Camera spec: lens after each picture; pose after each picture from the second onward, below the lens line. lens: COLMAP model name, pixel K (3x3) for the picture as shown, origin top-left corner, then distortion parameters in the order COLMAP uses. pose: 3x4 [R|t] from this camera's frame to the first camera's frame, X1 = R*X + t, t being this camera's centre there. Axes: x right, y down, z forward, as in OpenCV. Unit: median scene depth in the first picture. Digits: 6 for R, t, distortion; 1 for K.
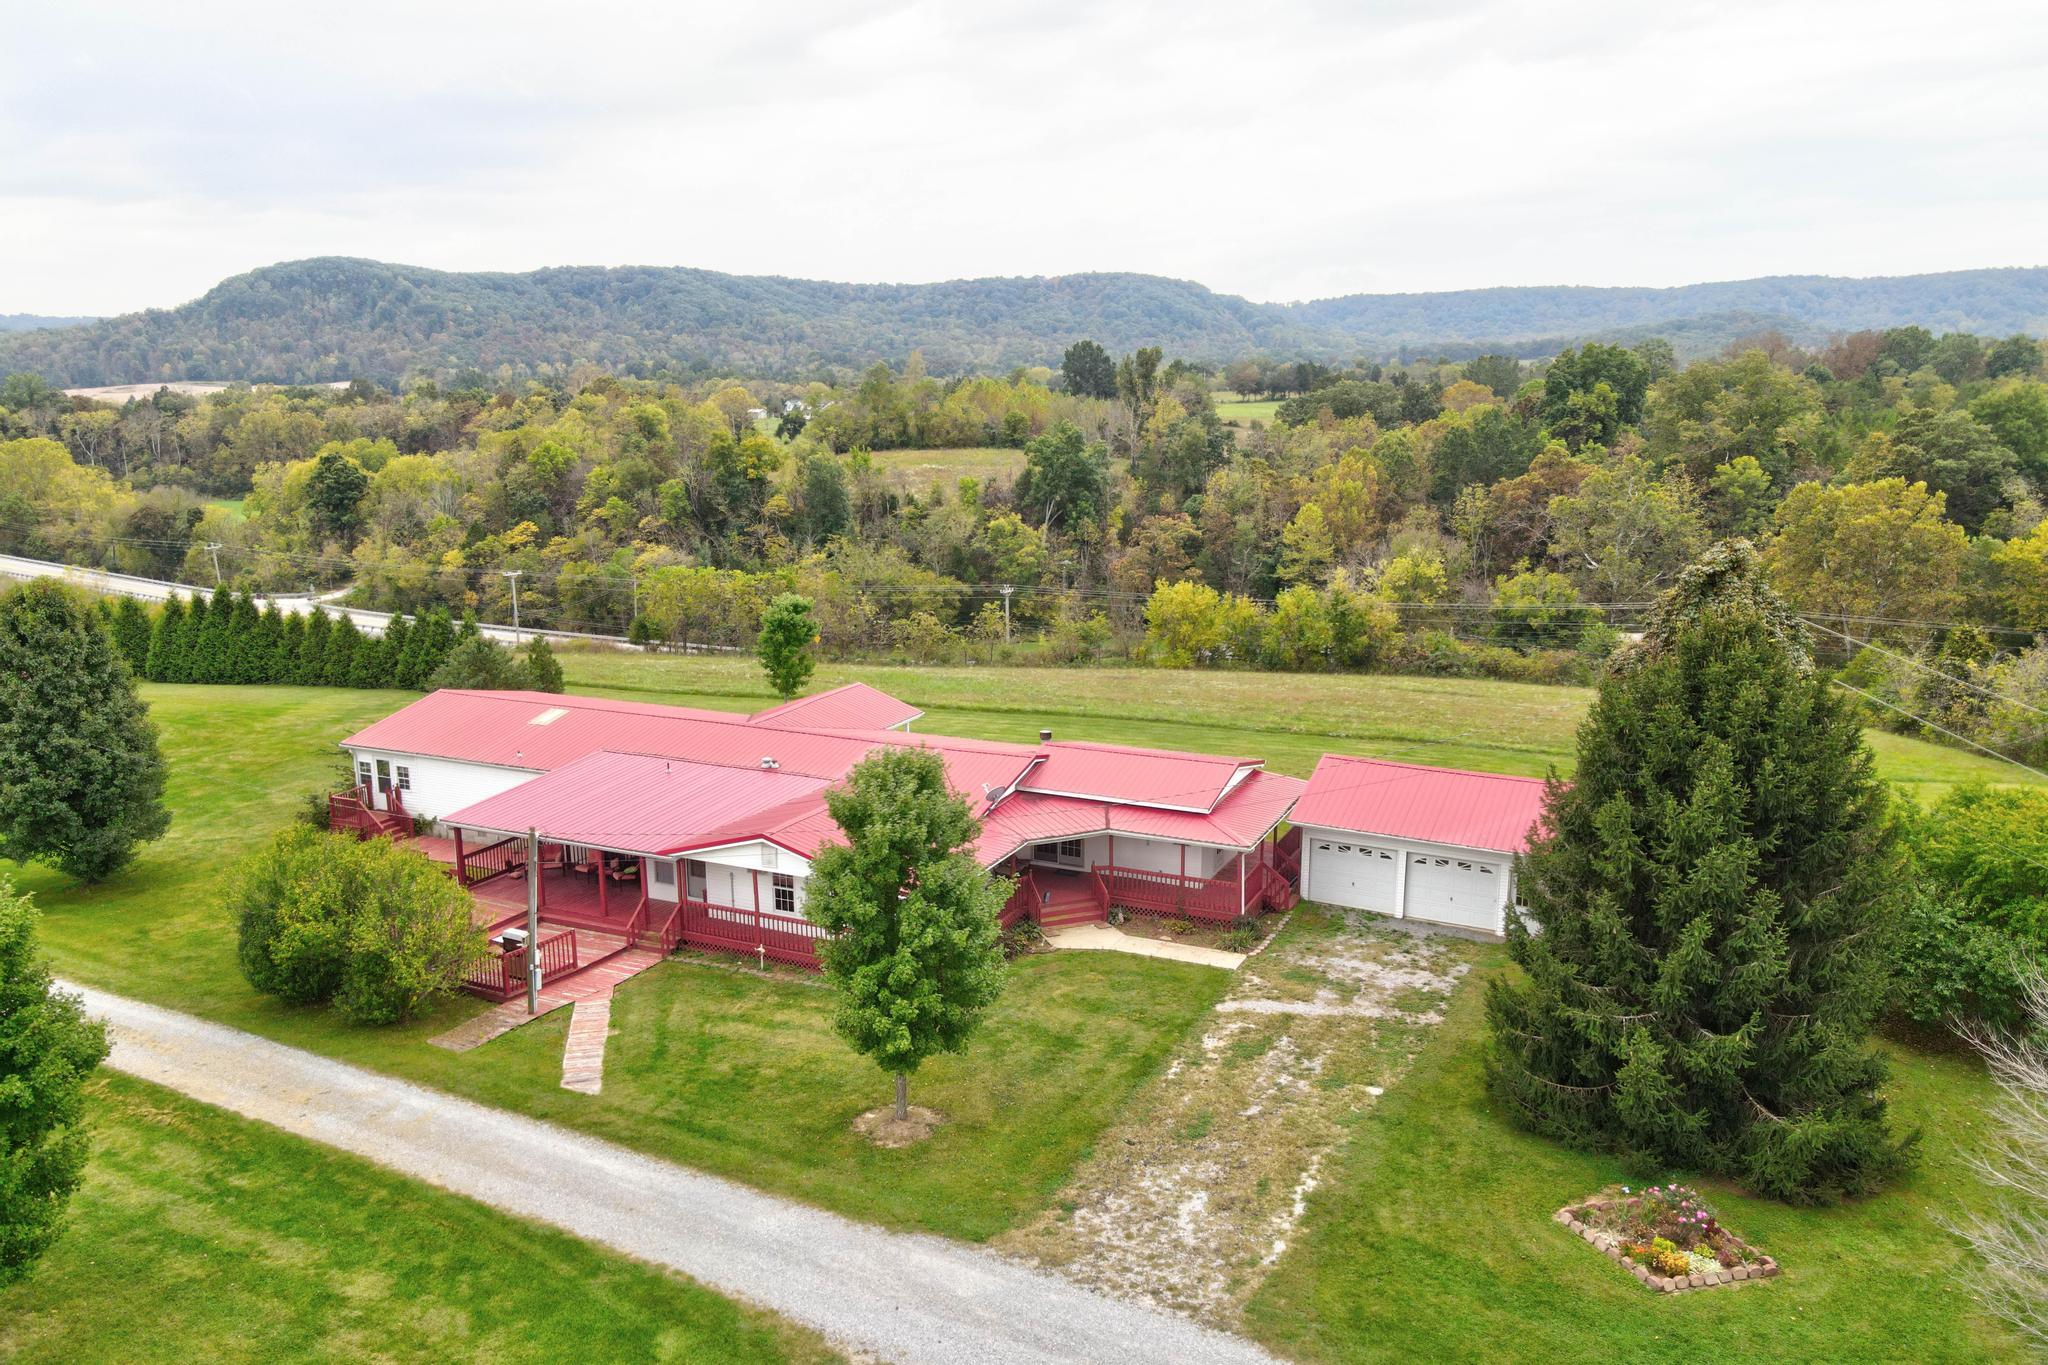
lens RADIAL K [[1505.9, 0, 1015.0], [0, 1505.9, 679.4], [0, 0, 1]] dist [0.002705, 0.032836]
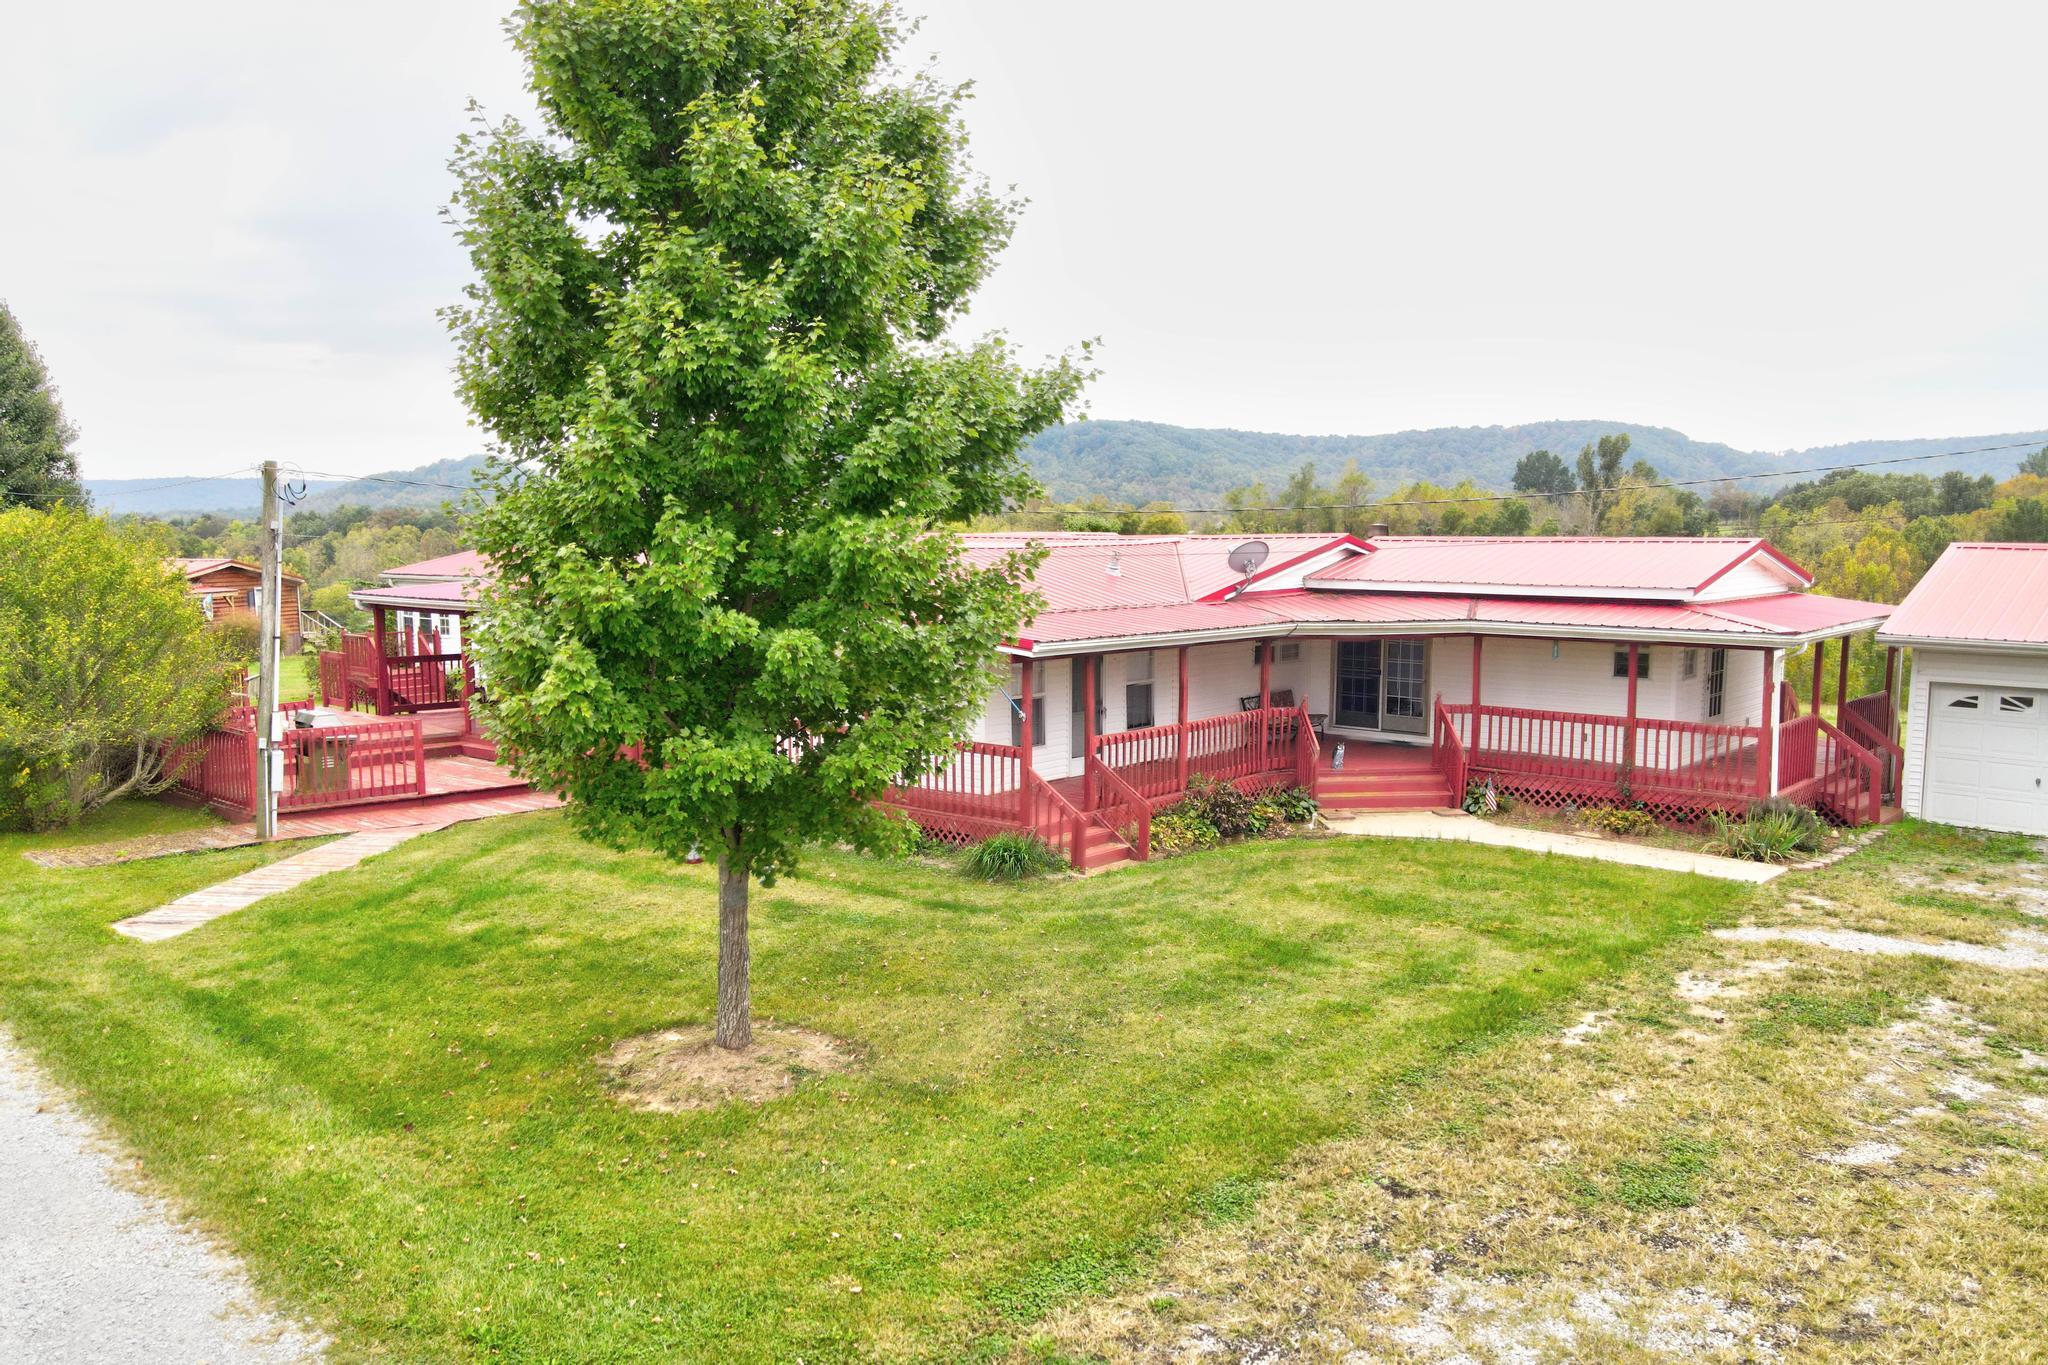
lens RADIAL K [[1505.9, 0, 1015.0], [0, 1505.9, 679.4], [0, 0, 1]] dist [0.002705, 0.032836]
pose [[0.958206, 0.032712, -0.284204, 0.072670], [-0.059928, 0.994351, -0.087601, 0.206234], [0.279733, 0.100972, 0.954753, 0.597832]]
